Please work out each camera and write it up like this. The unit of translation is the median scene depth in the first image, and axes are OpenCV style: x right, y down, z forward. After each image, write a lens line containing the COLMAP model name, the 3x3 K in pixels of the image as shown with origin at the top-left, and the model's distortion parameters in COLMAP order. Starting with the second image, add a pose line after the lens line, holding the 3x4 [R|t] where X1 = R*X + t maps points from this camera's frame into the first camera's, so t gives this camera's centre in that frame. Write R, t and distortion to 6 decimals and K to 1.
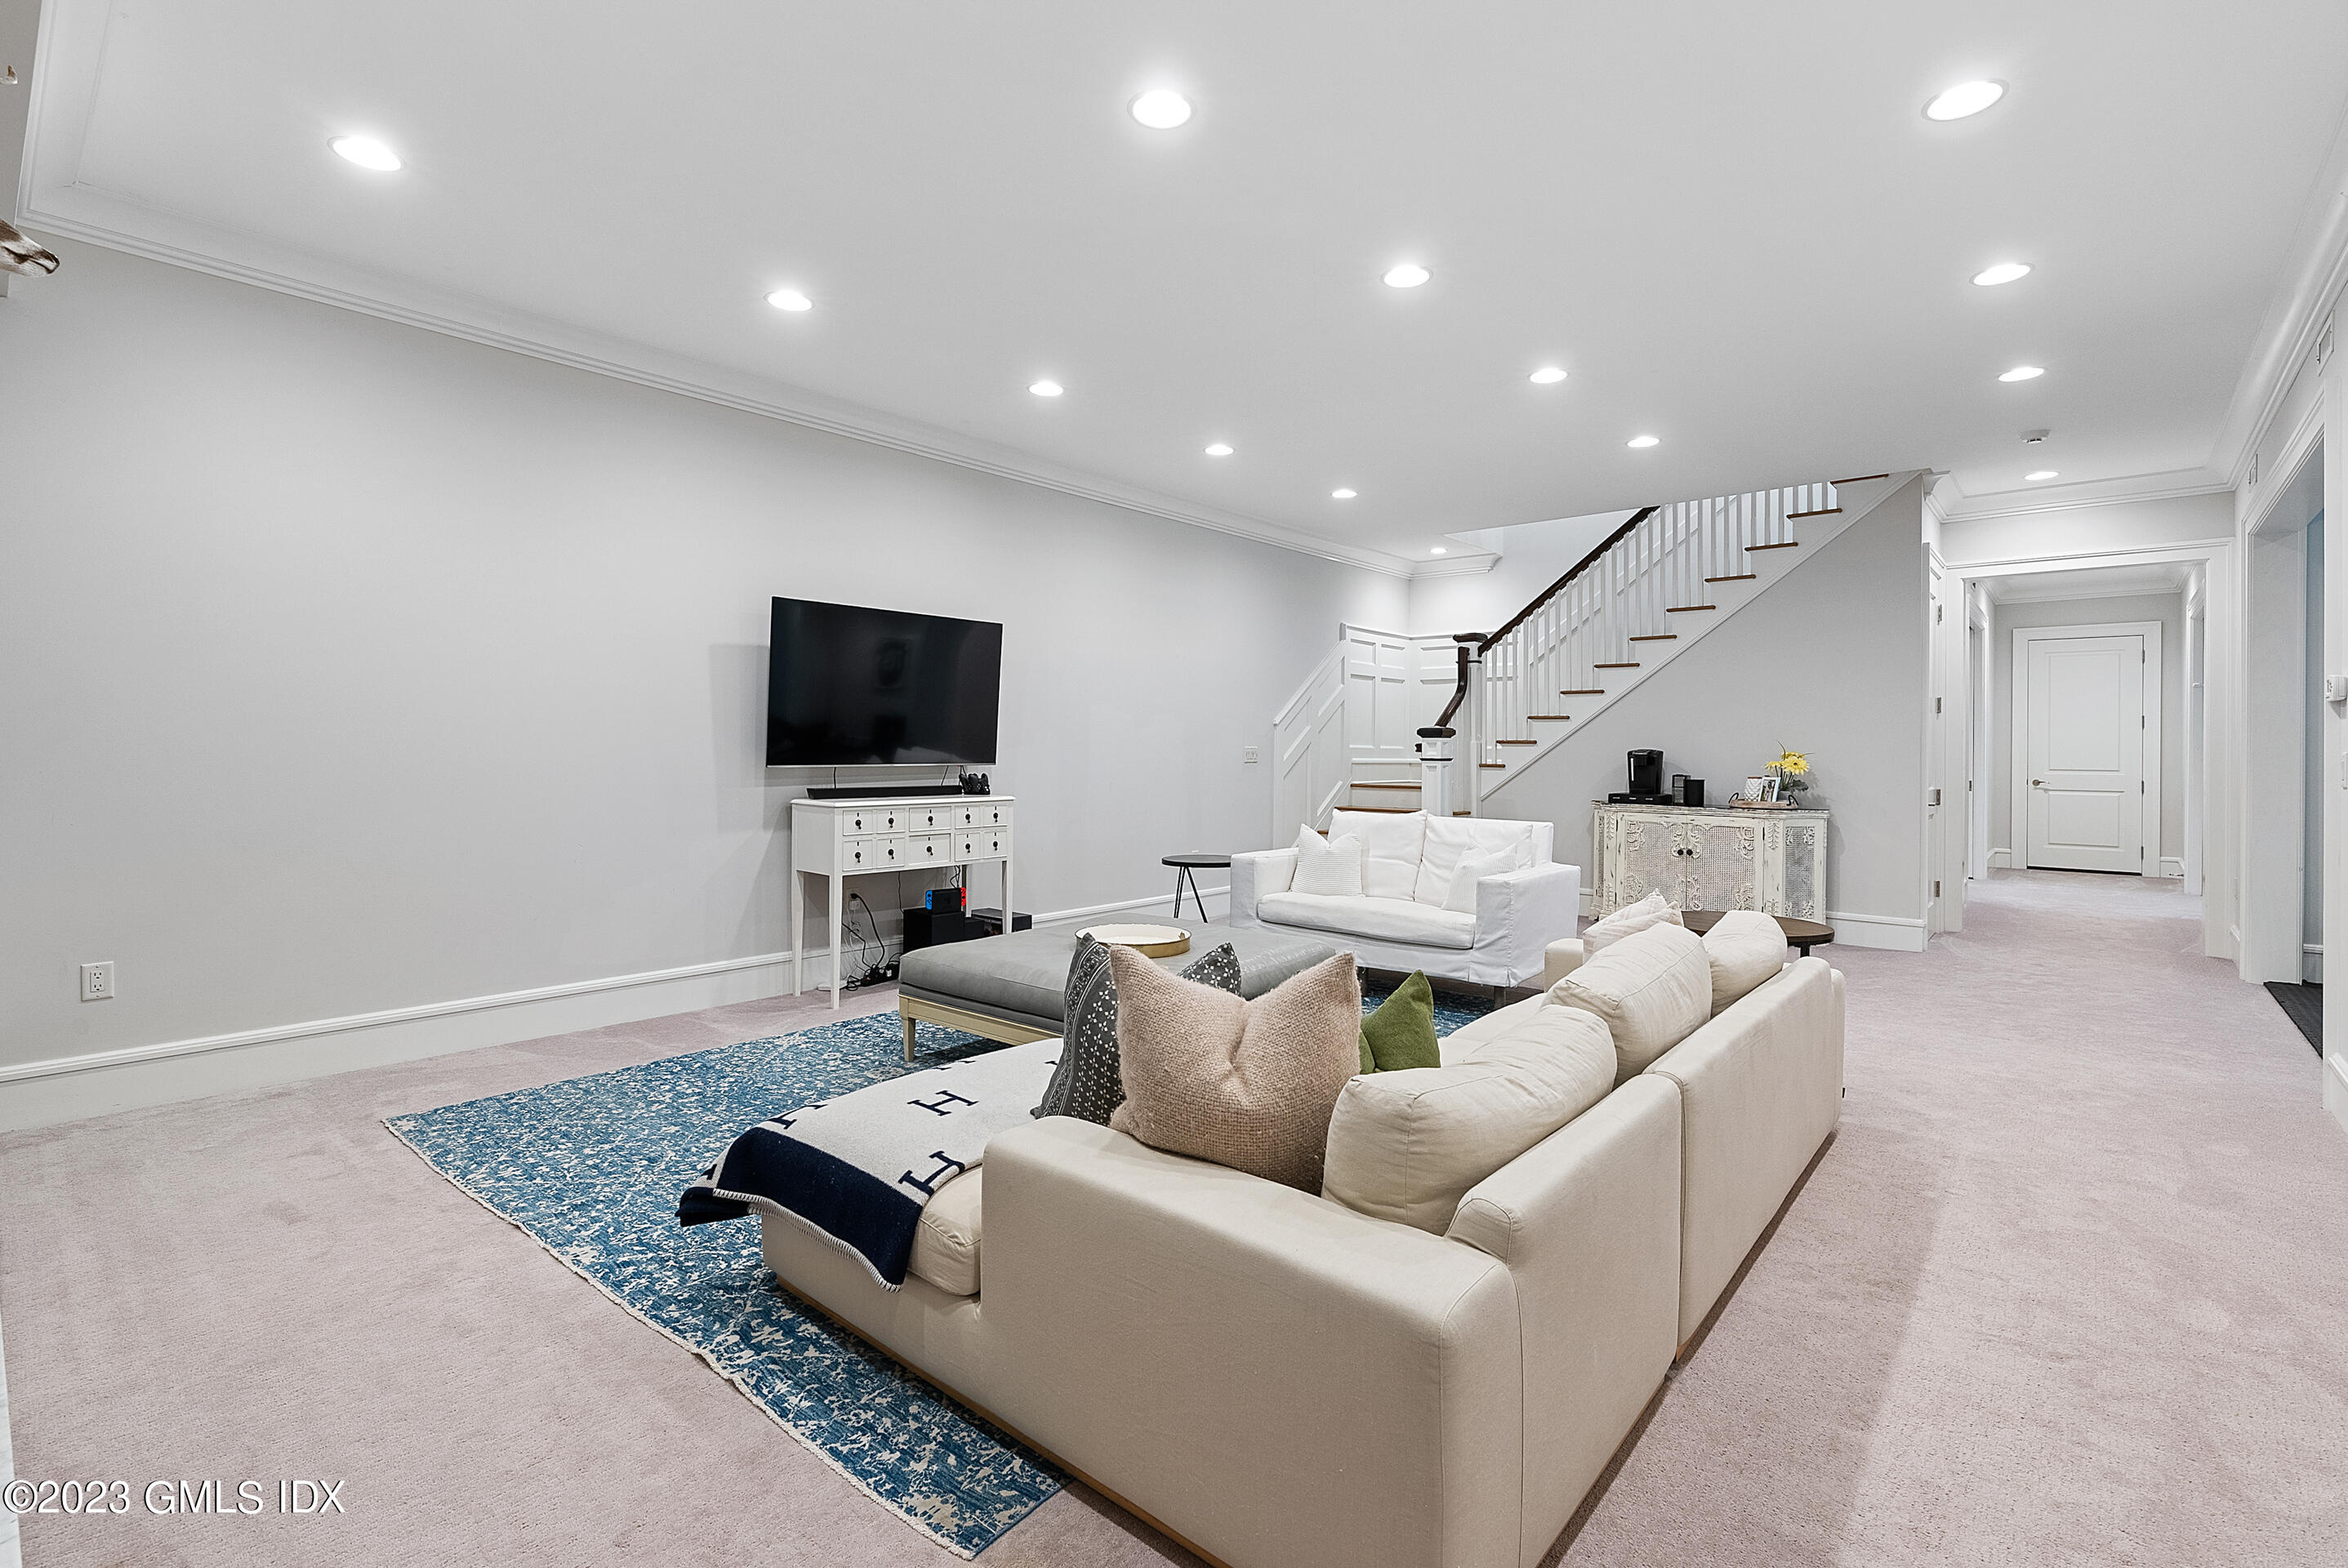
lens RADIAL K [[1076.1, 0, 1169.3], [0, 1076.1, 767.6], [0, 0, 1]] dist [-0.033720, 0.019764]
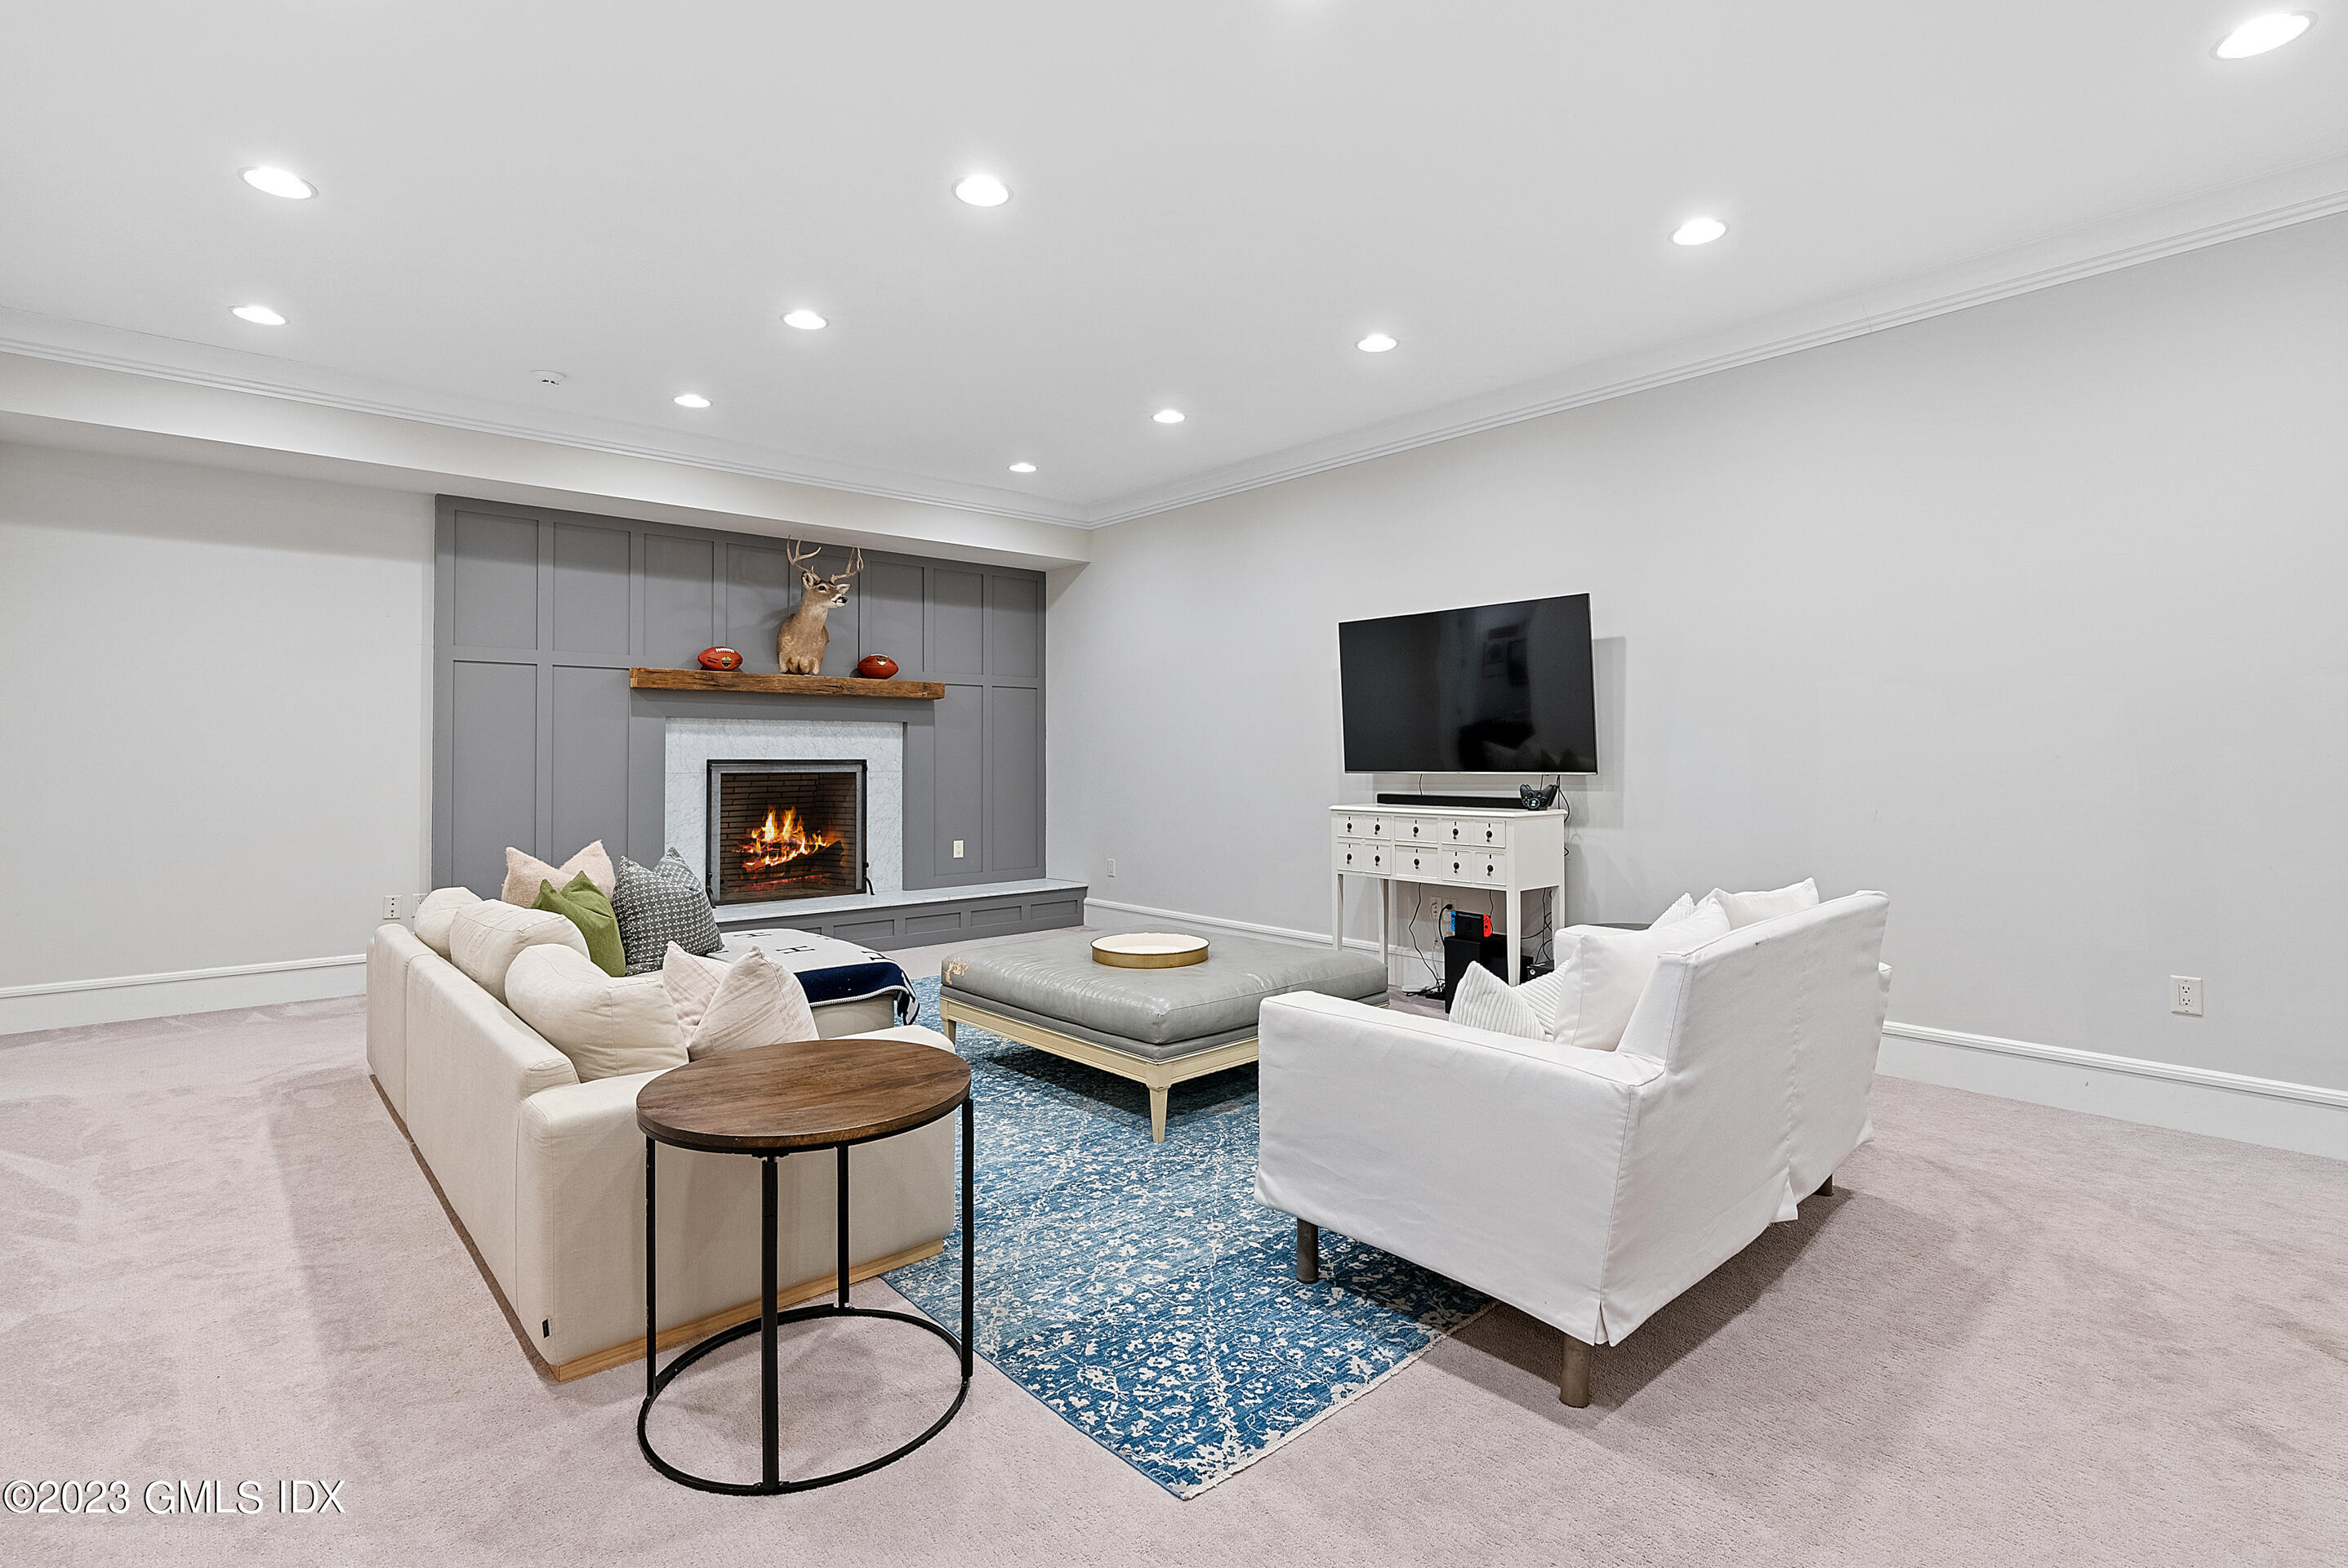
lens RADIAL K [[1104.5, 0, 1181.5], [0, 1104.5, 760.3], [0, 0, 1]] dist [-0.001297, -0.000325]
pose [[-0.127872, -0.004891, -0.991779, 0.752993], [-0.011788, 0.999925, -0.003412, -0.007278], [0.991721, 0.011254, -0.127920, 0.906225]]
